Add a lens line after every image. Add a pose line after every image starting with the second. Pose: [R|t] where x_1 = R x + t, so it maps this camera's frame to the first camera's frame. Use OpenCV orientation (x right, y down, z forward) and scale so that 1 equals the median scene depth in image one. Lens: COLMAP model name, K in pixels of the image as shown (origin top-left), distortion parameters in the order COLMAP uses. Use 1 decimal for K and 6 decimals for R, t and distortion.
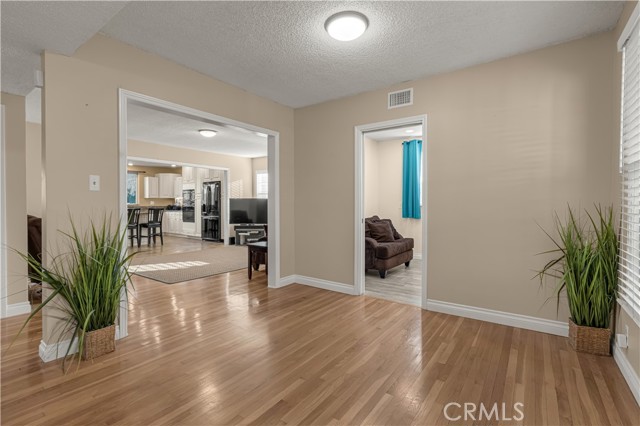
lens RADIAL K [[298.3, 0, 276.1], [0, 298.3, 205.1], [0, 0, 1]] dist [-0.007946, 0.002114]
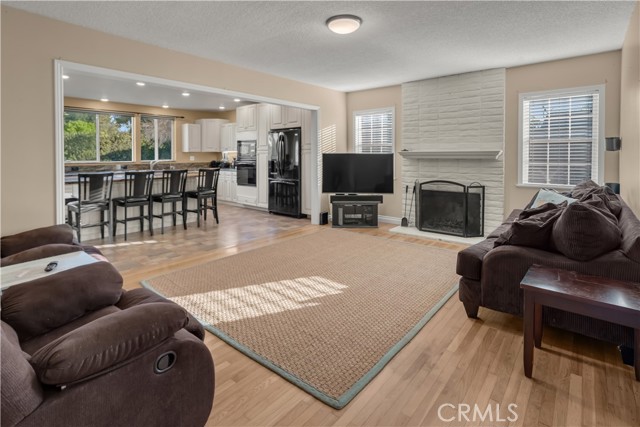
lens RADIAL K [[298.3, 0, 276.8], [0, 298.3, 162.5], [0, 0, 1]] dist [-0.007946, 0.002114]
pose [[0.998115, 0.003727, -0.061264, -0.384126], [-0.002832, 0.999888, 0.014683, -0.020080], [0.061312, -0.014482, 0.998014, 0.634103]]
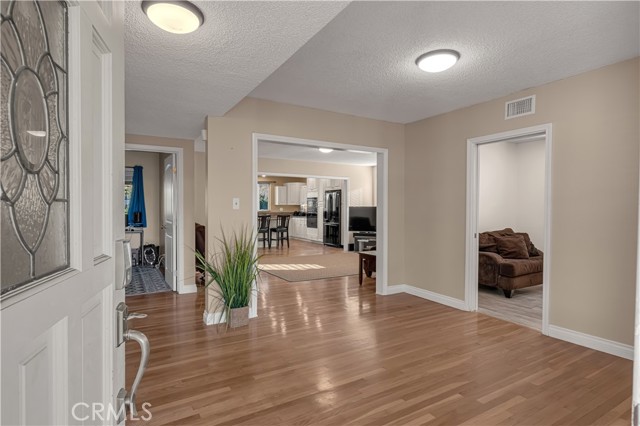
lens RADIAL K [[298.3, 0, 289.2], [0, 298.3, 214.1], [0, 0, 1]] dist [-0.007946, 0.002114]
pose [[0.931204, 0.013171, -0.364261, 0.051226], [-0.007911, 0.999842, 0.015929, -0.018873], [0.364413, -0.011952, 0.931161, -0.082991]]
